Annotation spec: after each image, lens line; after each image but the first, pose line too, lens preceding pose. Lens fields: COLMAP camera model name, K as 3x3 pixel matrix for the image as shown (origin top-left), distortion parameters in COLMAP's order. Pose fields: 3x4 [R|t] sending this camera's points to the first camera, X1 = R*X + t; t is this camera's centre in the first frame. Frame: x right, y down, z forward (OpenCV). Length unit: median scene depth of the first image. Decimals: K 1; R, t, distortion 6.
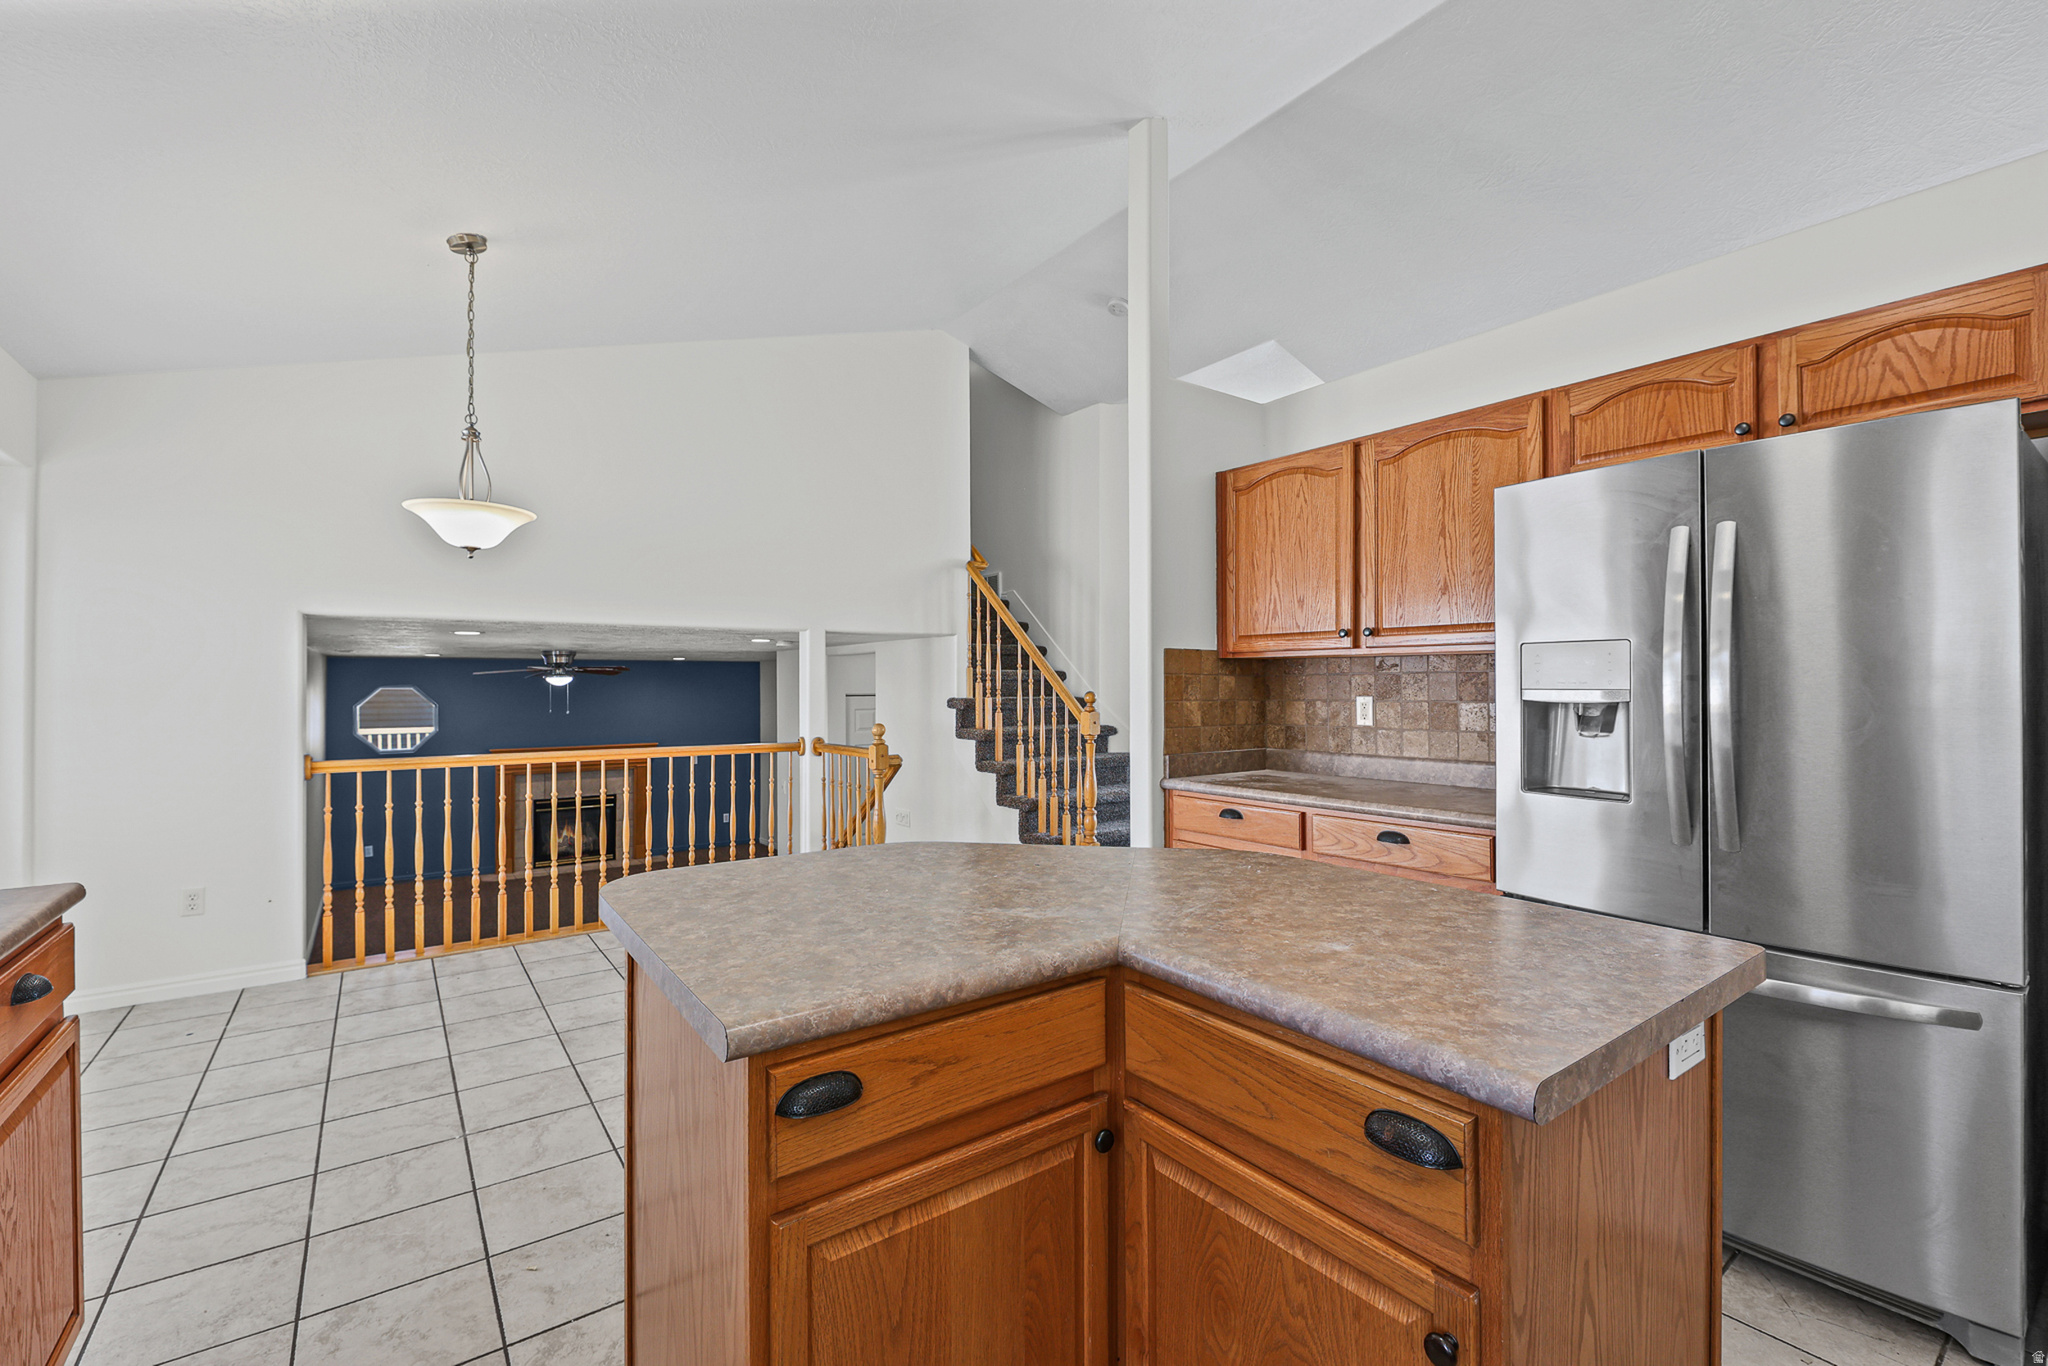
lens RADIAL K [[869.0, 0, 1018.3], [0, 869.0, 676.9], [0, 0, 1]] dist [-0.000707, -0.000153]
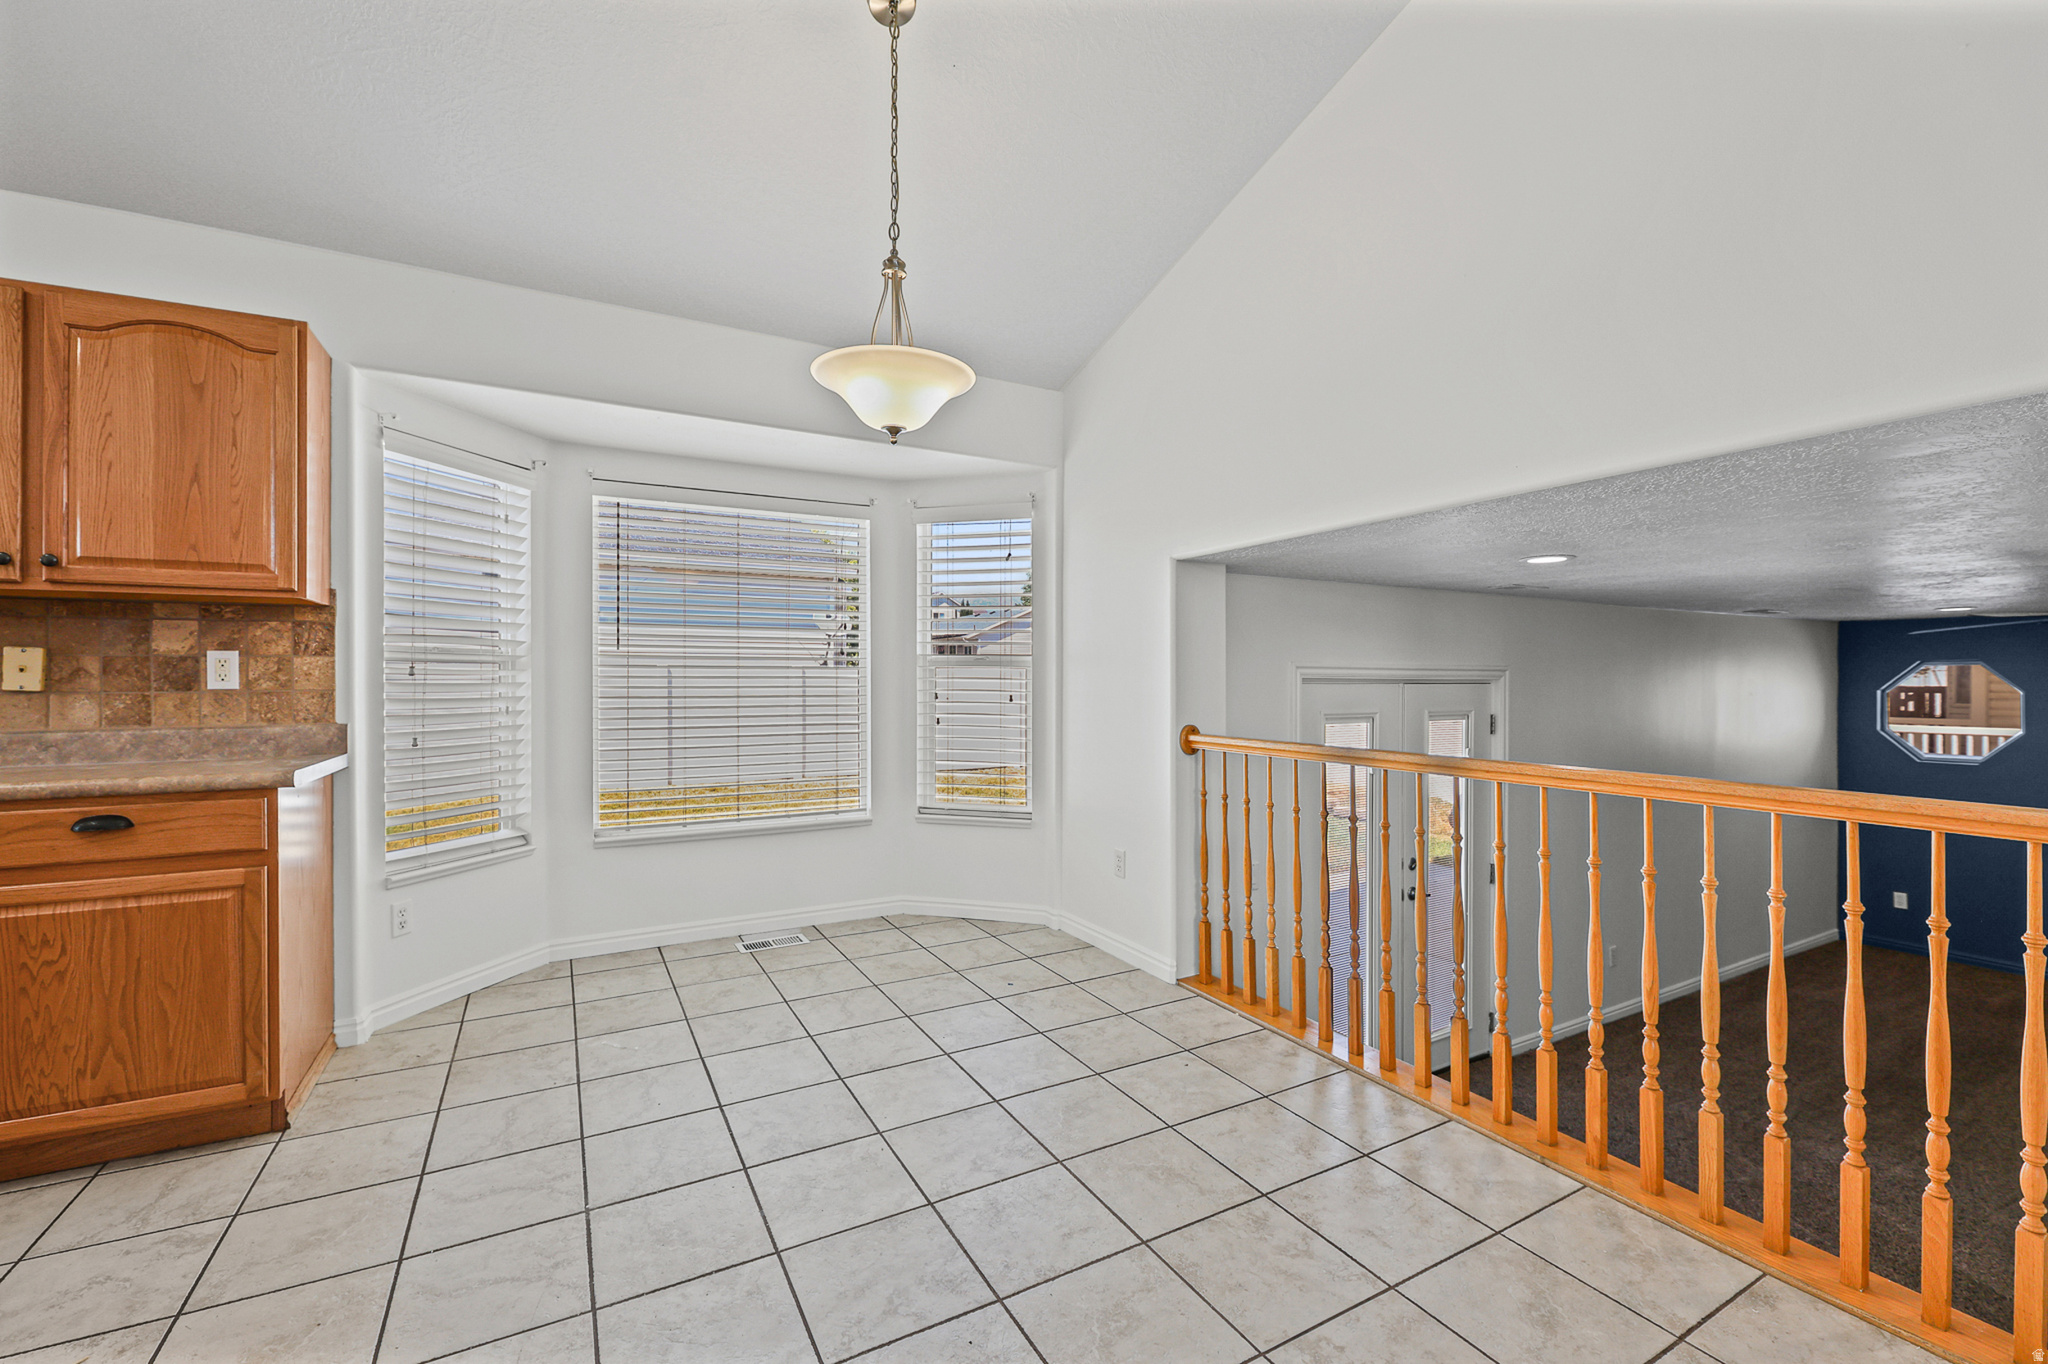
lens RADIAL K [[849.4, 0, 1024.0], [0, 849.4, 682.0], [0, 0, 1]] dist [-0.001425, -0.003365]
pose [[-0.129344, 0.005023, -0.991587, 0.027038], [0.008430, 0.999957, 0.003966, 0.040807], [0.991564, -0.007846, -0.129380, 0.907132]]
